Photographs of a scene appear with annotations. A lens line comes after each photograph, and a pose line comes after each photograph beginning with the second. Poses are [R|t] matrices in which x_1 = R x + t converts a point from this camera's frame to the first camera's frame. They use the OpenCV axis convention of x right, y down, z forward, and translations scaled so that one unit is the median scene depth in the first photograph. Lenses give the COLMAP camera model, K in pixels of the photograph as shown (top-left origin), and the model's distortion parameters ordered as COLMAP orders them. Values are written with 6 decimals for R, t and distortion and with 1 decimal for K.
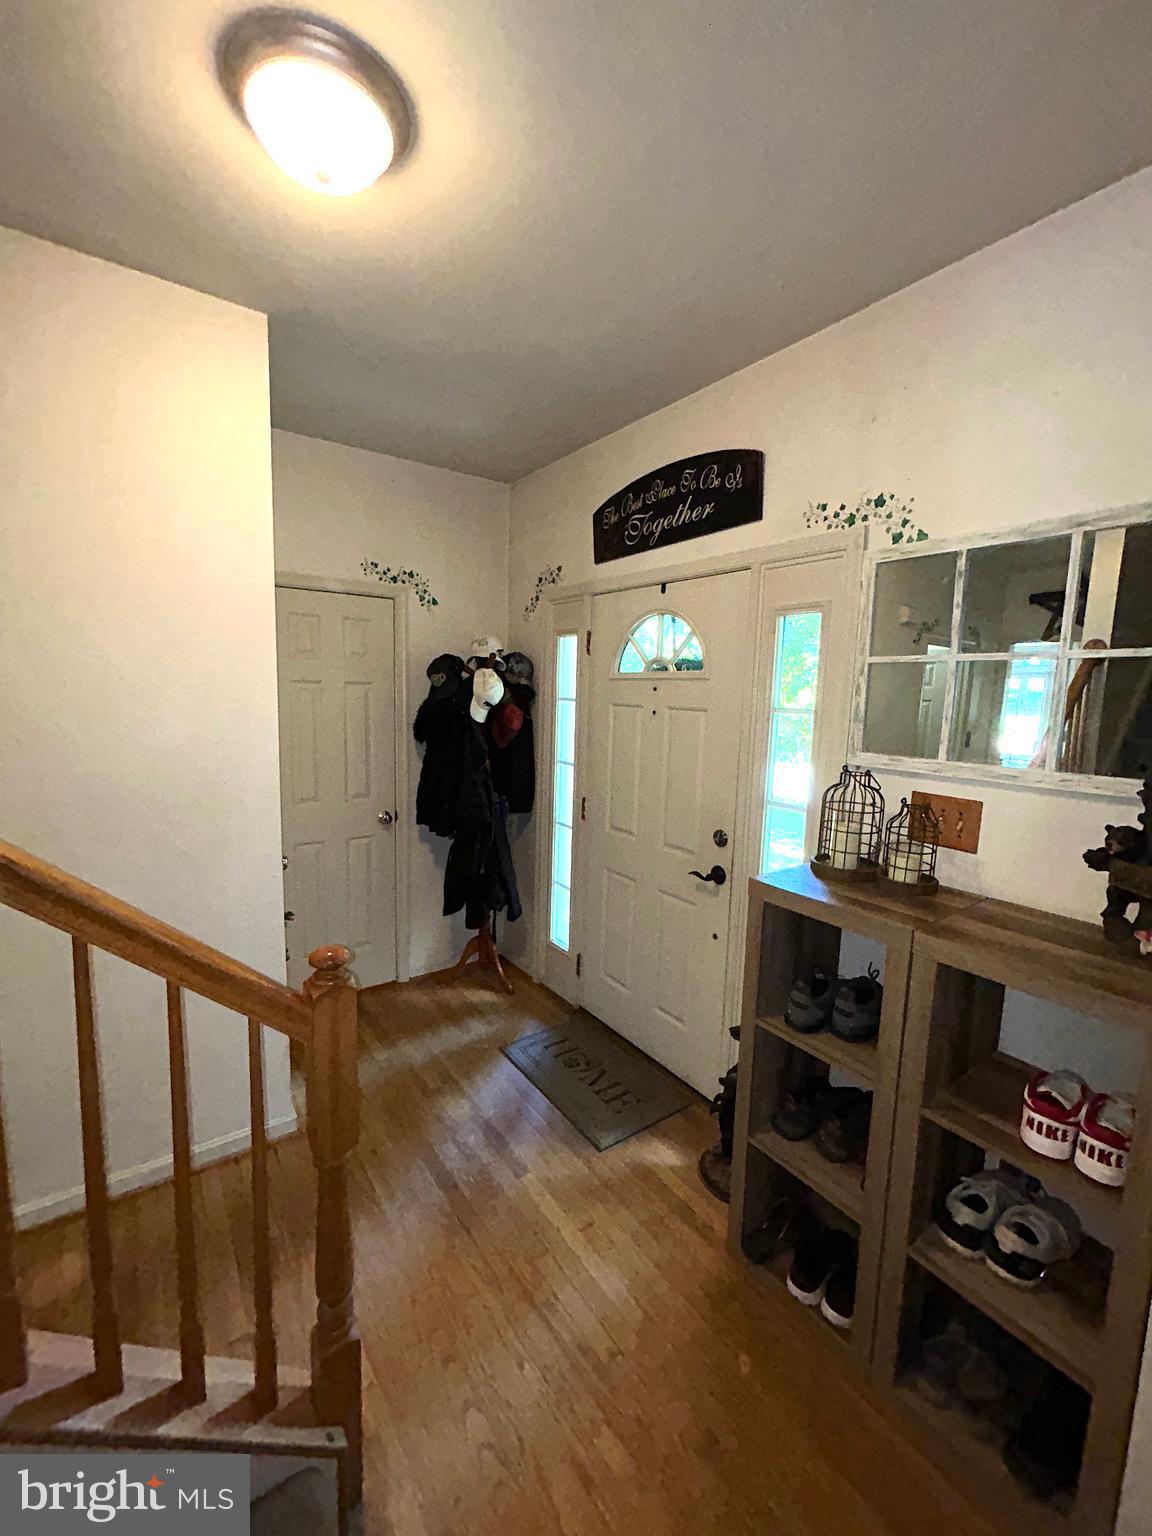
lens RADIAL K [[625.3, 0, 572.2], [0, 625.3, 769.0], [0, 0, 1]] dist [0.000889, -0.000104]
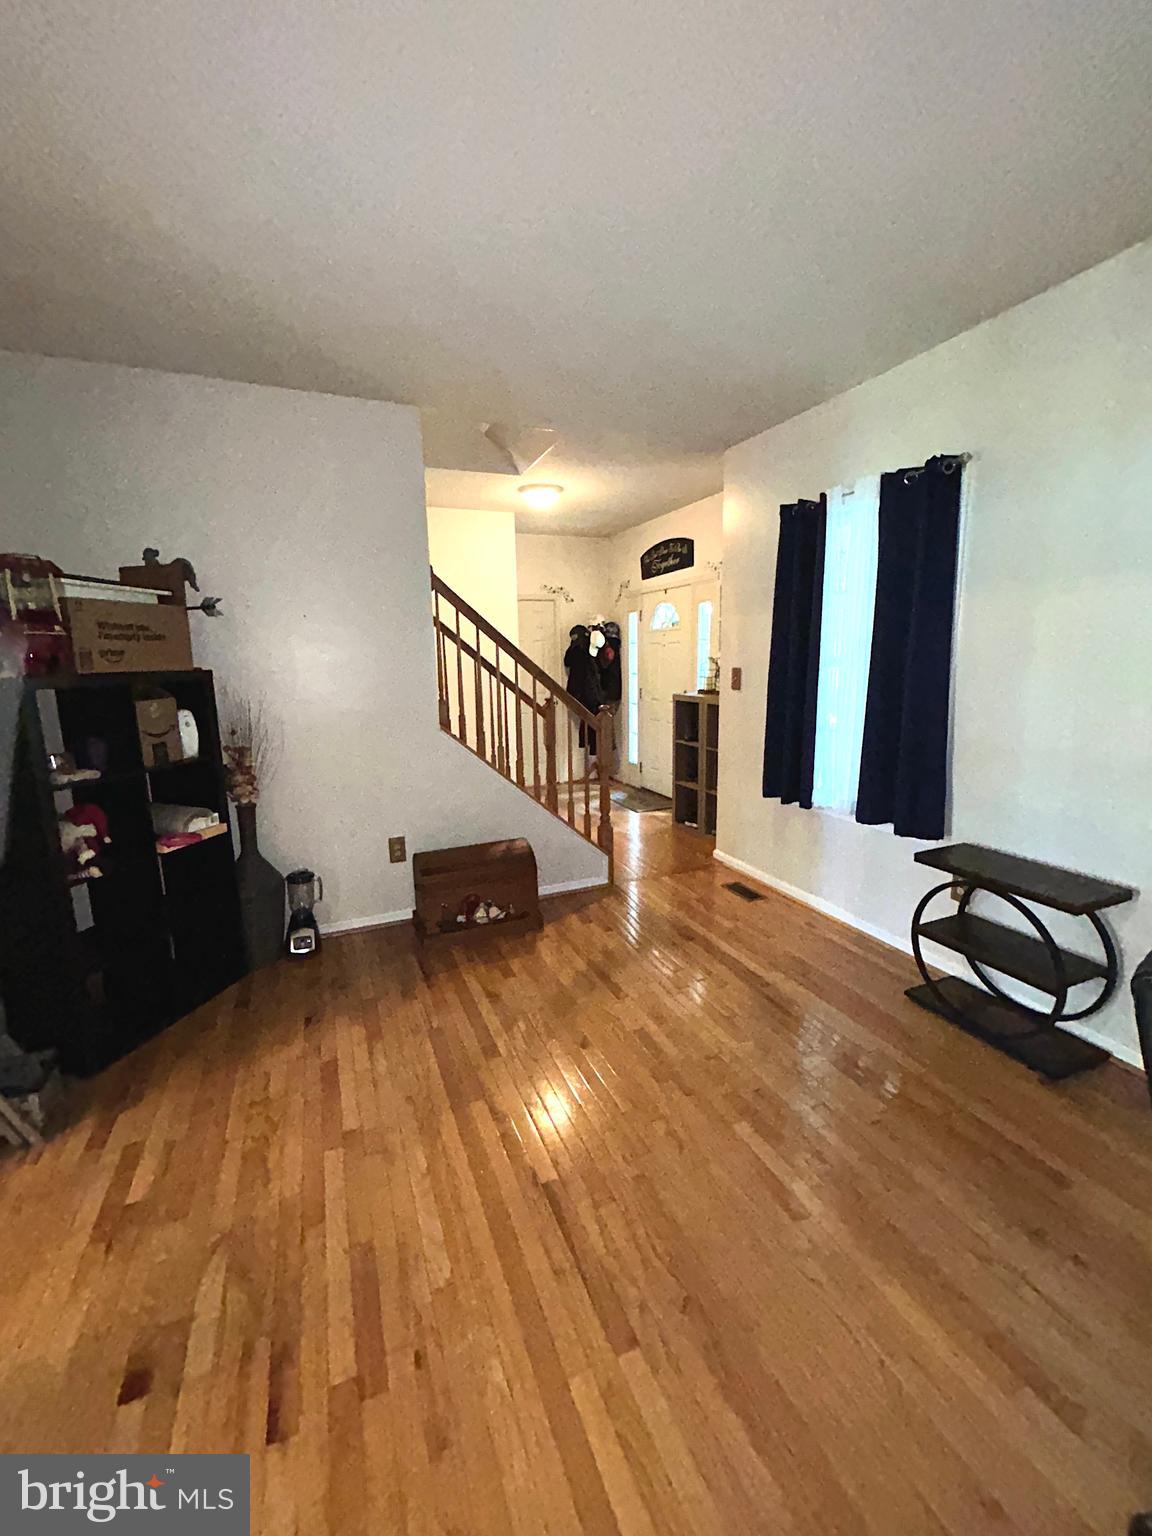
lens RADIAL K [[625.3, 0, 567.9], [0, 625.3, 761.3], [0, 0, 1]] dist [0.000889, -0.000104]
pose [[0.969743, -0.007159, -0.244022, 0.319046], [0.018641, 0.998823, 0.044775, 0.209448], [0.243415, -0.047969, 0.968735, -1.244404]]
